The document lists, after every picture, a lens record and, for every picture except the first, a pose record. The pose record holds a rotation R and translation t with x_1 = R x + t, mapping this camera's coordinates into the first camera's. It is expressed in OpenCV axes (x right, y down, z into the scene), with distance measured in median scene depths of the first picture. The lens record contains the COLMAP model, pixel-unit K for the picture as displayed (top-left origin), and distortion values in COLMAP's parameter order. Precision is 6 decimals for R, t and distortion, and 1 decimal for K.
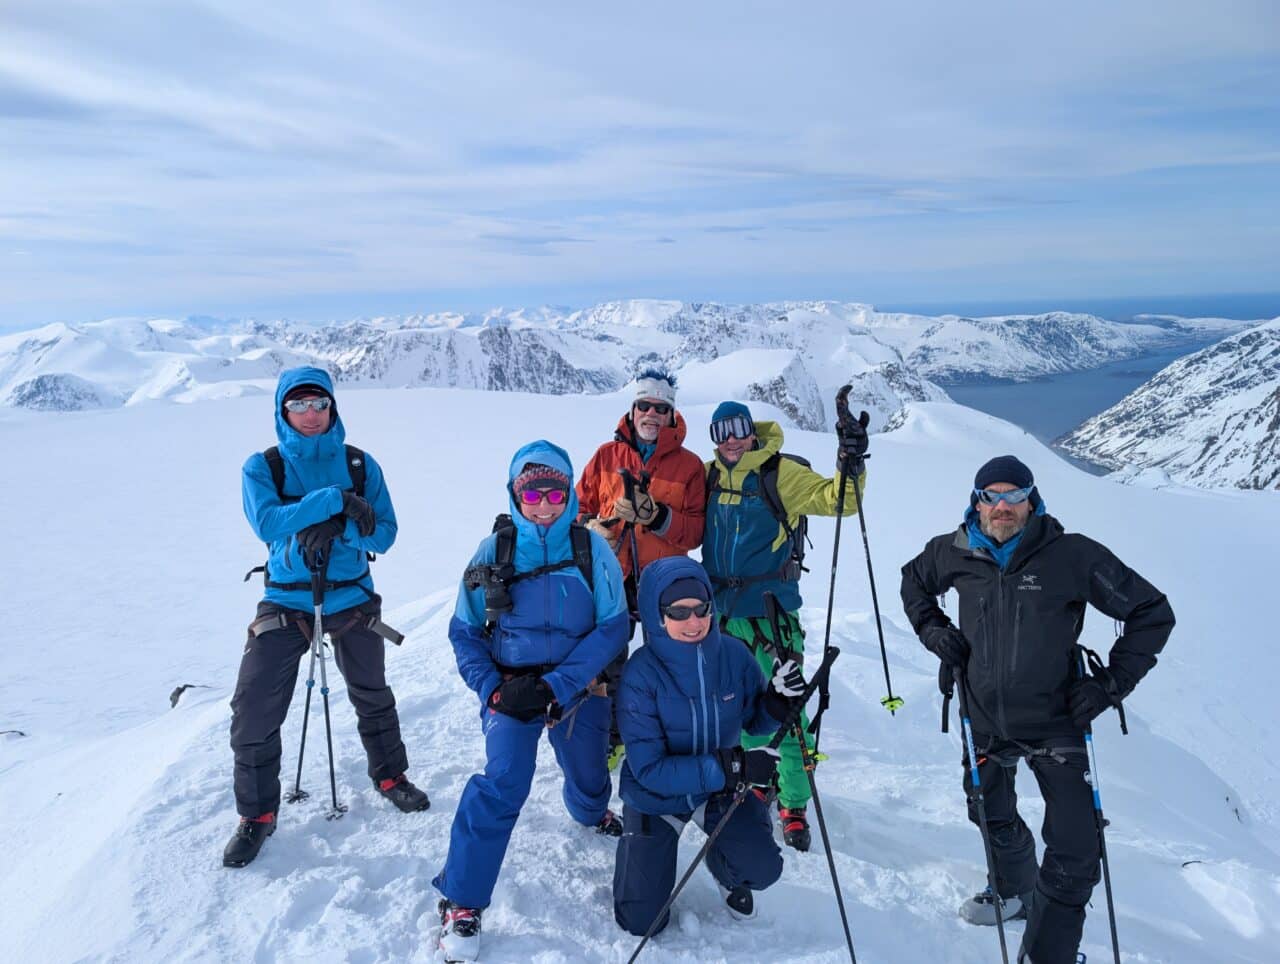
lens RADIAL K [[894.2, 0, 641.9], [0, 894.2, 483.1], [0, 0, 1]] dist [-0.004322, -0.002153]
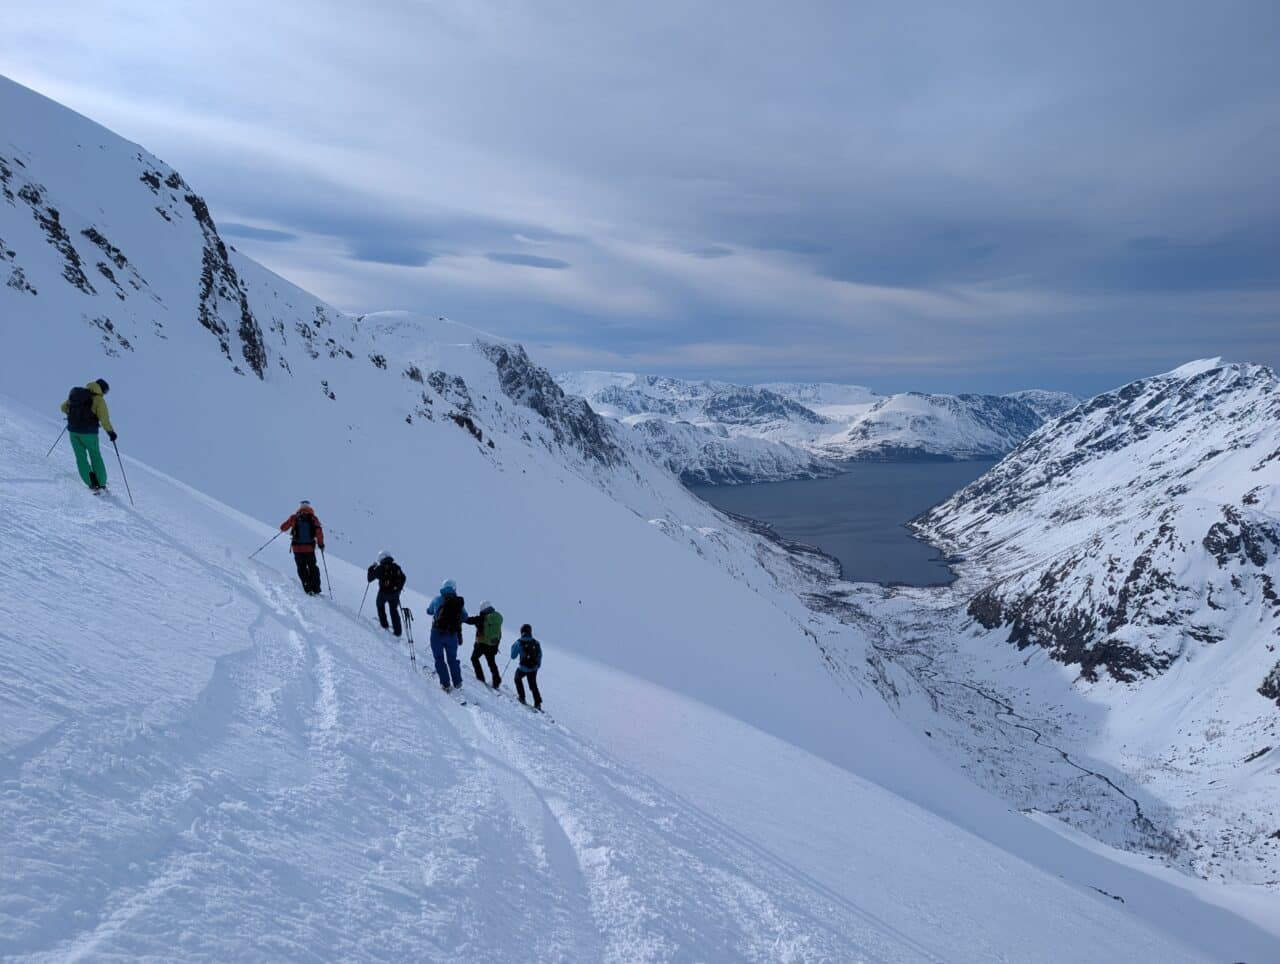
lens RADIAL K [[894.2, 0, 638.1], [0, 894.2, 481.6], [0, 0, 1]] dist [-0.004322, -0.002153]
pose [[0.998195, 0.023723, -0.055176, 0.287615], [-0.029032, 0.994812, -0.097499, 0.005984], [0.052577, 0.098925, 0.993705, 0.204110]]
